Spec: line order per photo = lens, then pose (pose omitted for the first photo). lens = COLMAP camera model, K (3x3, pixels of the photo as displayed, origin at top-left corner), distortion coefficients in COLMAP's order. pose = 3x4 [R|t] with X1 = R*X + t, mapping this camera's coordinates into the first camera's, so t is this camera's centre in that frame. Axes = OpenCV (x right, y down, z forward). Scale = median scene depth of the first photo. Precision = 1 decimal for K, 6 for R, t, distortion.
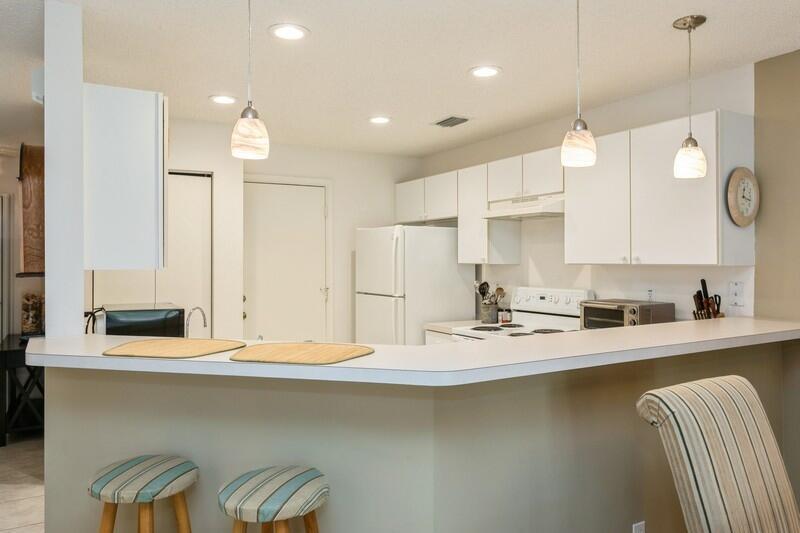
lens RADIAL K [[596.0, 0, 397.8], [0, 596.0, 265.8], [0, 0, 1]] dist [0.006179, 0.002391]
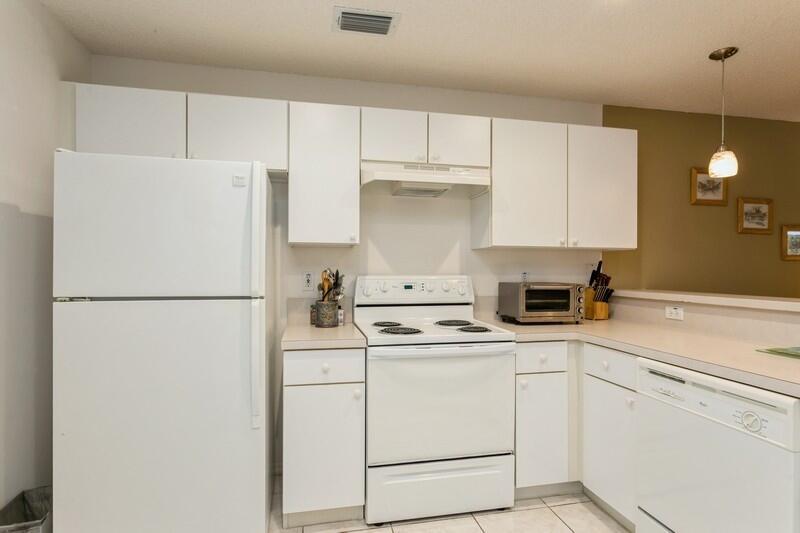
lens RADIAL K [[429.2, 0, 396.5], [0, 429.2, 269.4], [0, 0, 1]] dist [-0.007274, -0.000616]
pose [[0.314824, 0.004393, 0.949140, -0.358405], [0.000742, 0.999988, -0.004874, 0.032548], [-0.949150, 0.002239, 0.314817, 0.851396]]
